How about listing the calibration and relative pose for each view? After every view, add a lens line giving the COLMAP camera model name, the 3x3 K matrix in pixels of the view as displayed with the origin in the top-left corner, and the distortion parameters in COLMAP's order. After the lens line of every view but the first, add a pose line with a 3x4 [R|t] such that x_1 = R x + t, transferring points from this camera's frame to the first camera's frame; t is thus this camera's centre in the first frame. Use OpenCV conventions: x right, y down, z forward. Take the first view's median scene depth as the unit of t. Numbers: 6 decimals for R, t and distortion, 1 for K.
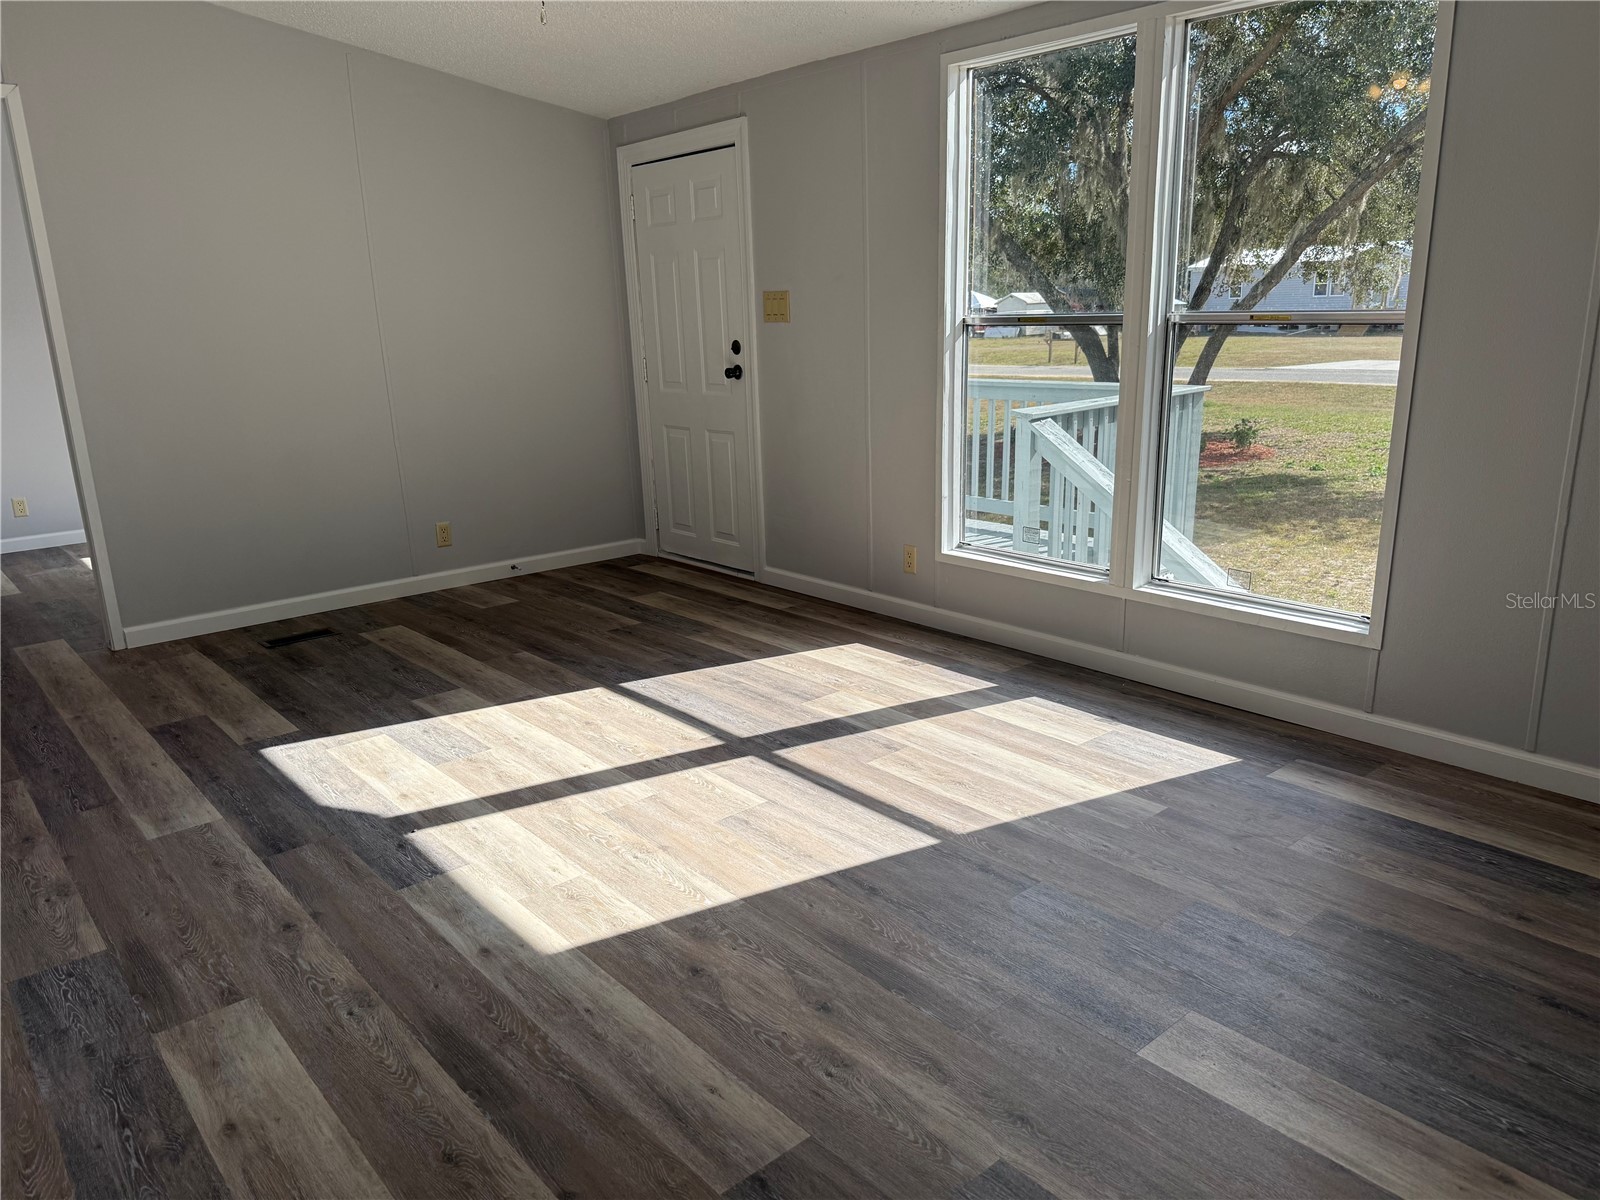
lens RADIAL K [[1124.4, 0, 800.0], [0, 1124.4, 600.0], [0, 0, 1]] dist [0.085093, -0.088529]
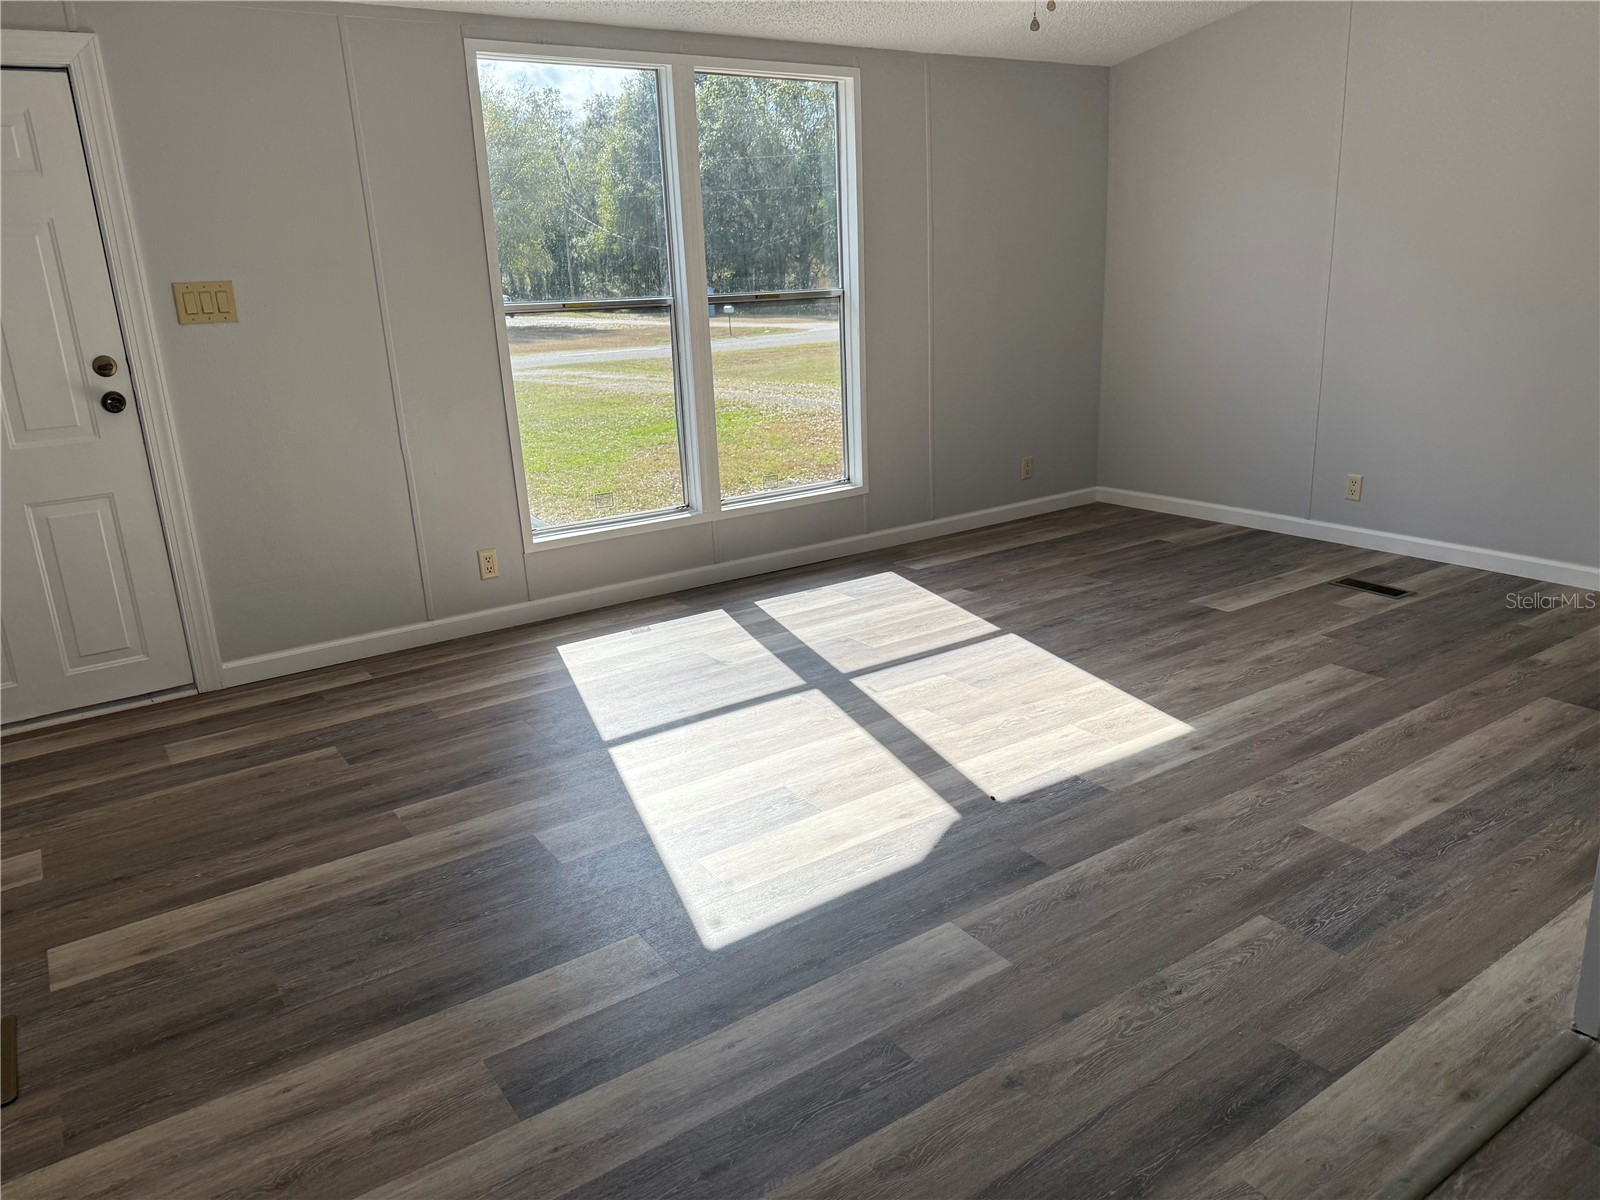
lens RADIAL K [[1110.0, 0, 800.0], [0, 1110.0, 600.0], [0, 0, 1]] dist [0.103253, -0.167541]
pose [[0.102917, -0.255044, 0.961437, -1.083754], [0.290067, 0.932253, 0.216252, -0.187960], [-0.951456, 0.256625, 0.169925, 0.832207]]
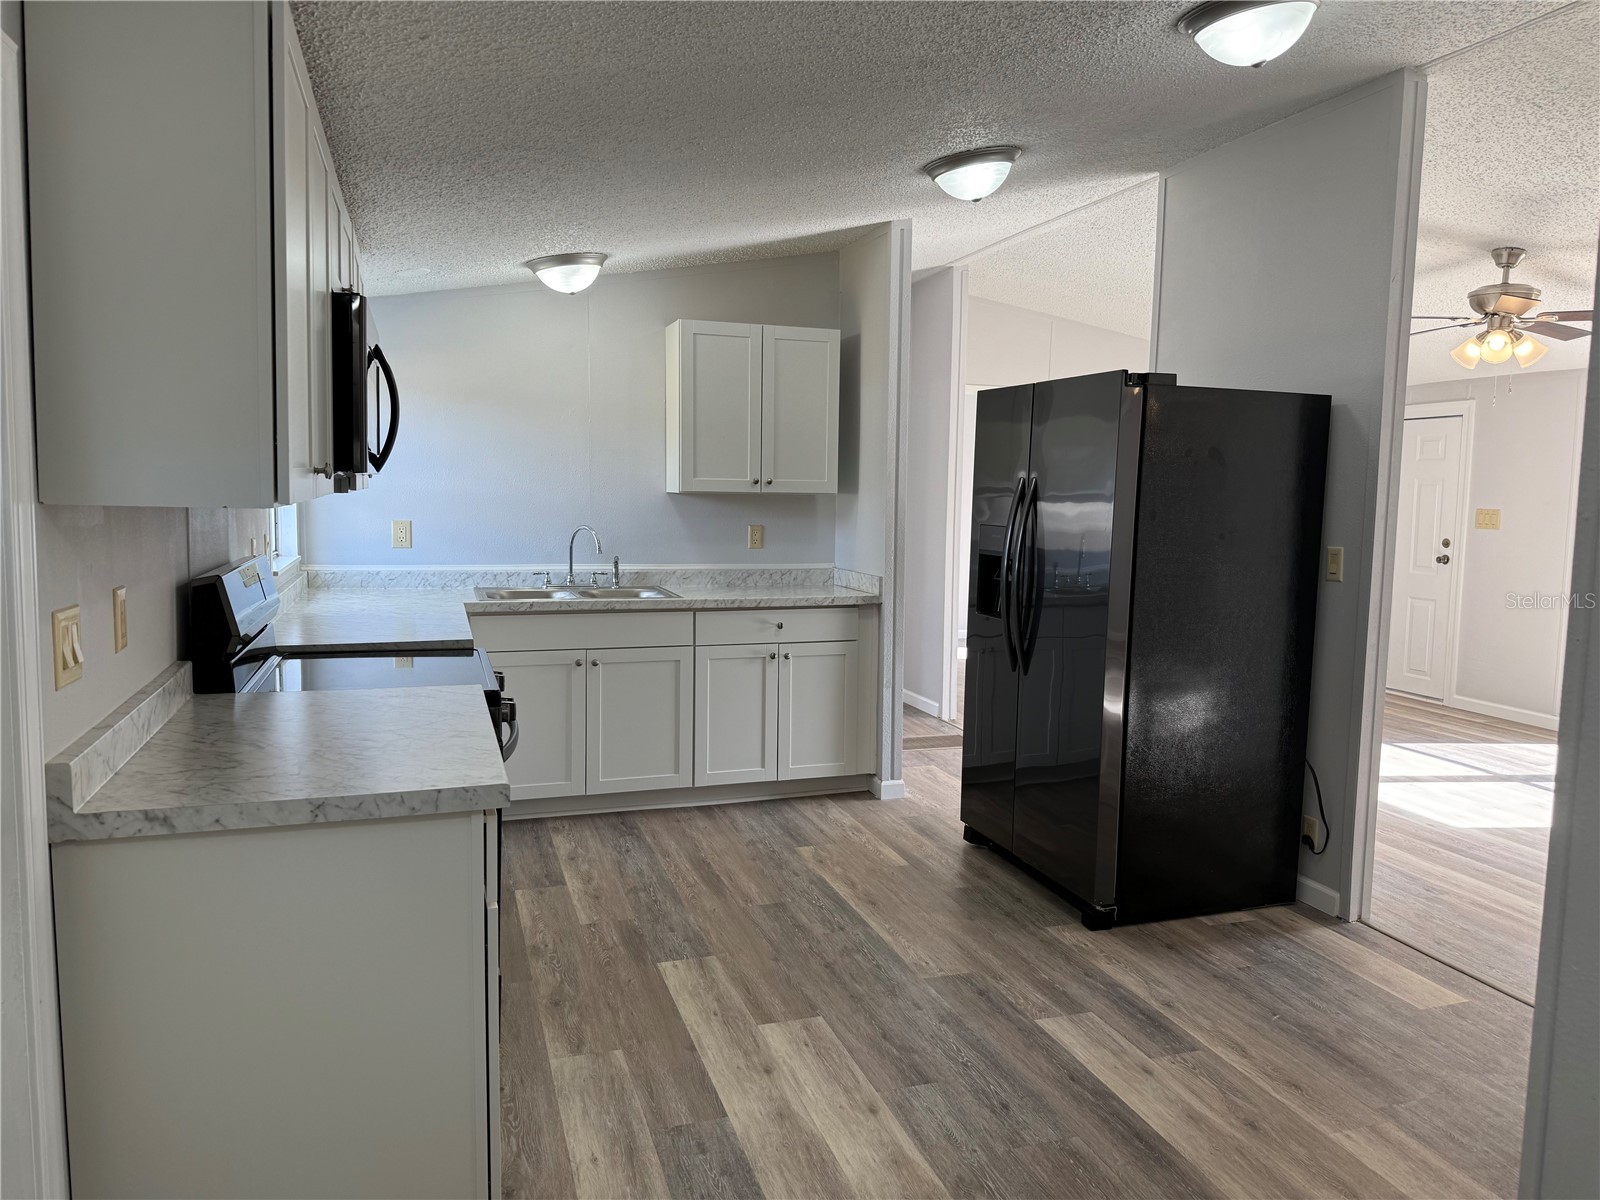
lens RADIAL K [[1124.4, 0, 800.0], [0, 1124.4, 600.0], [0, 0, 1]] dist [0.085093, -0.088529]
pose [[0.923846, 0.075423, -0.375261, -0.420709], [-0.129786, 0.984041, -0.121735, 0.218531], [0.360090, 0.161168, 0.918891, -1.036310]]
